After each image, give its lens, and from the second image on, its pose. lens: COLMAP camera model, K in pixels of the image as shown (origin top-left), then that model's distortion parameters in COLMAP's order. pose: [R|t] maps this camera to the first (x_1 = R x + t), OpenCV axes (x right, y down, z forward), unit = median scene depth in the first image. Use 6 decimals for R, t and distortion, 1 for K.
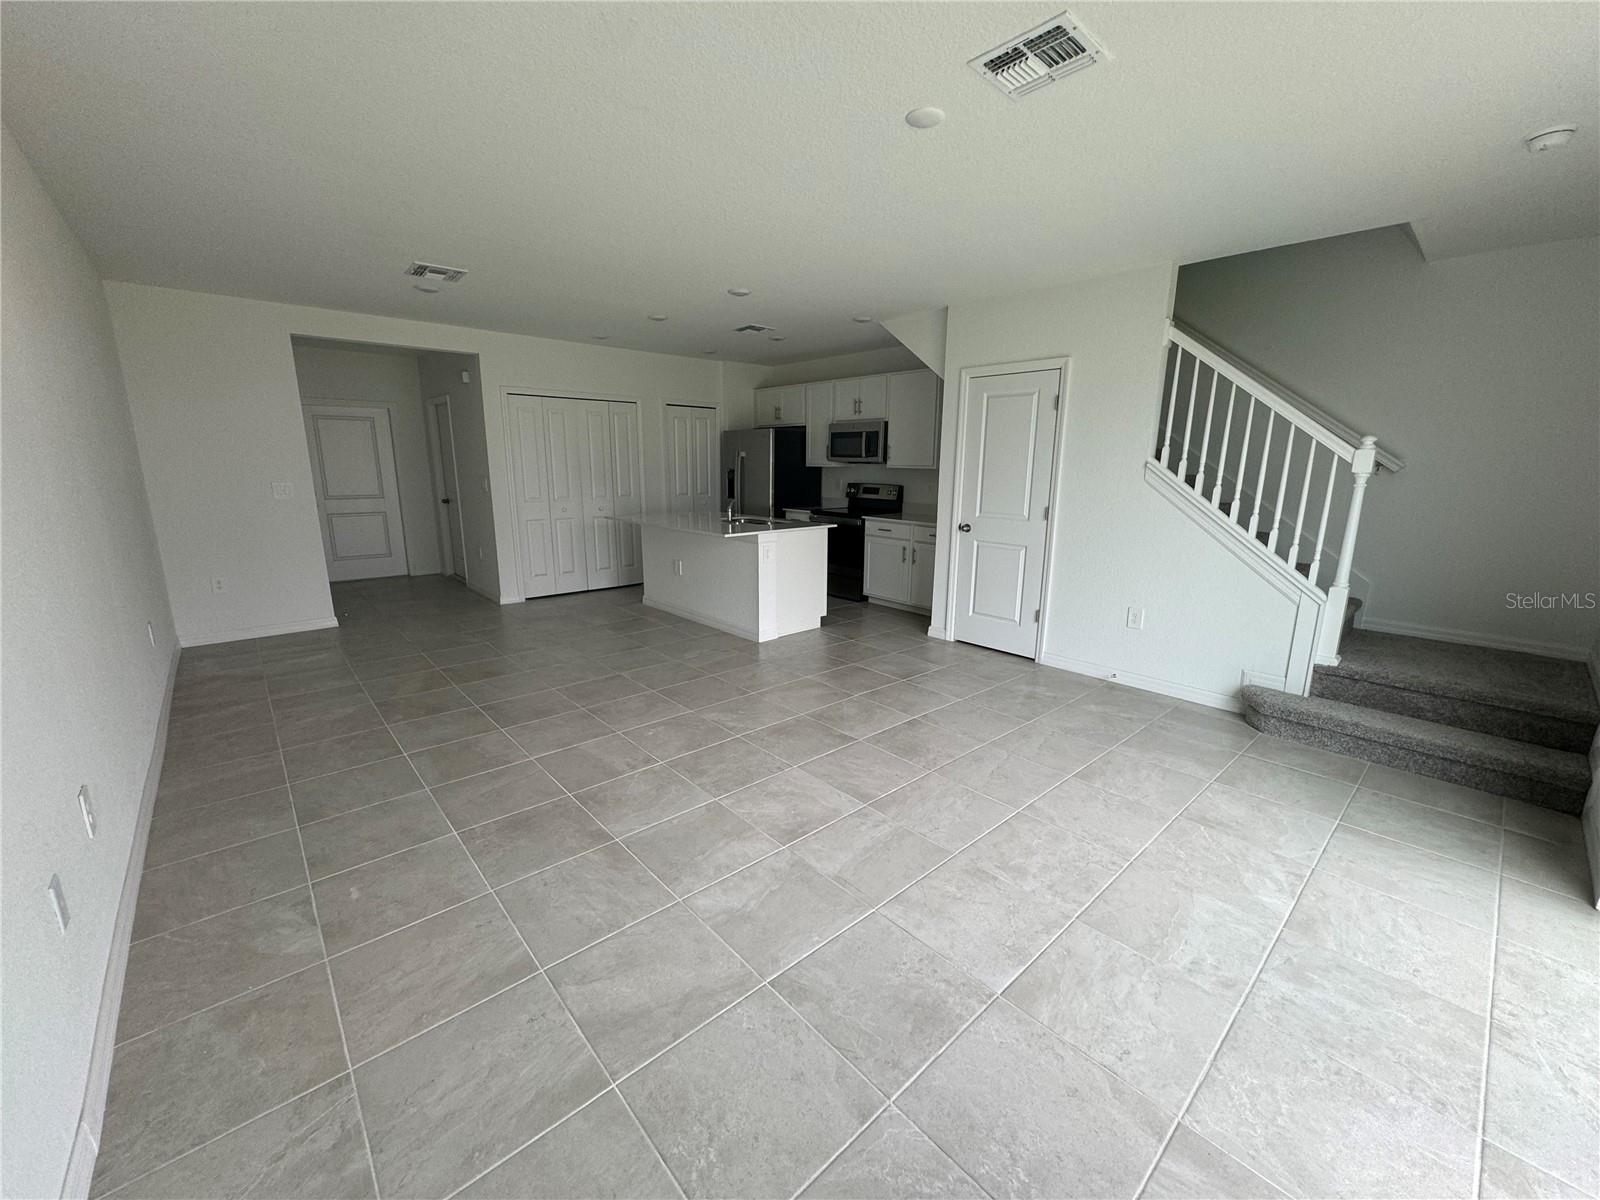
lens RADIAL K [[635.3, 0, 800.0], [0, 635.3, 600.0], [0, 0, 1]] dist [0.001085, 0.000325]
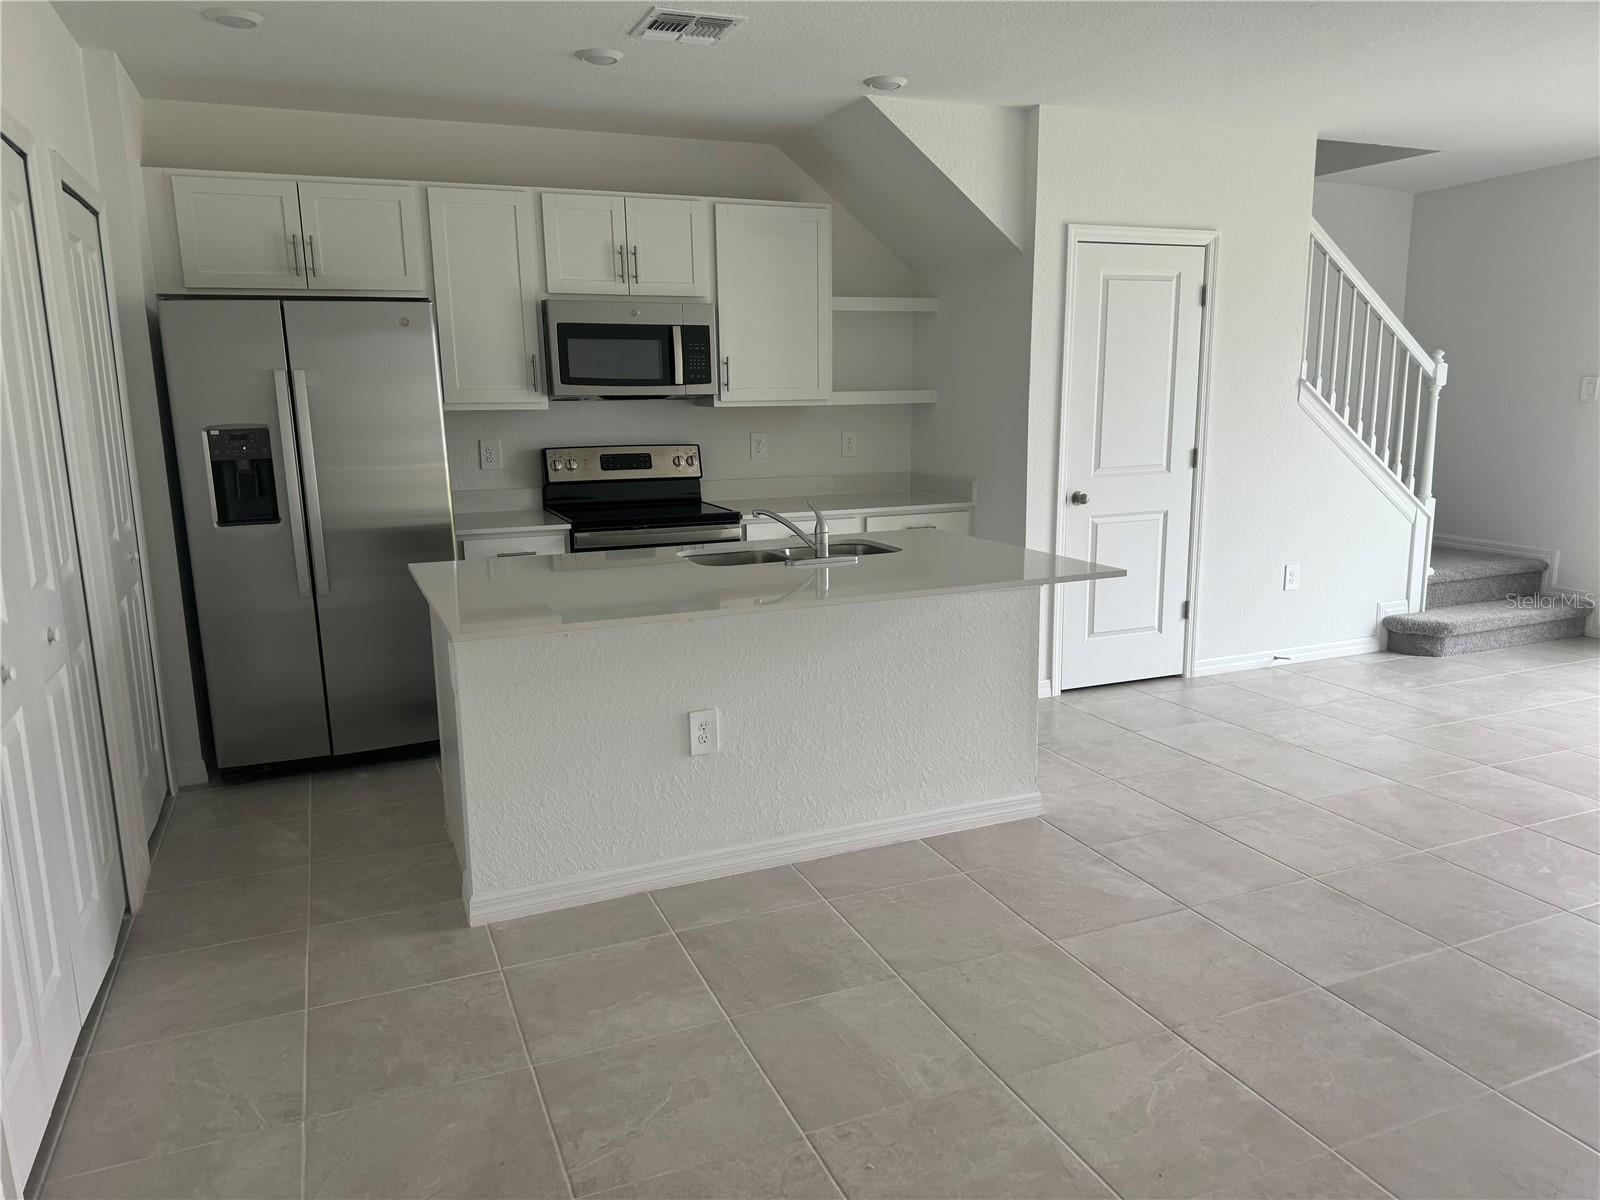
lens RADIAL K [[1123.5, 0, 799.1], [0, 1123.5, 606.1], [0, 0, 1]] dist [0.073423, -0.077969]
pose [[0.321096, -0.187018, 0.928397, -0.800447], [0.221749, 0.967903, 0.118282, -0.195019], [-0.920720, 0.167891, 0.352261, 0.877398]]
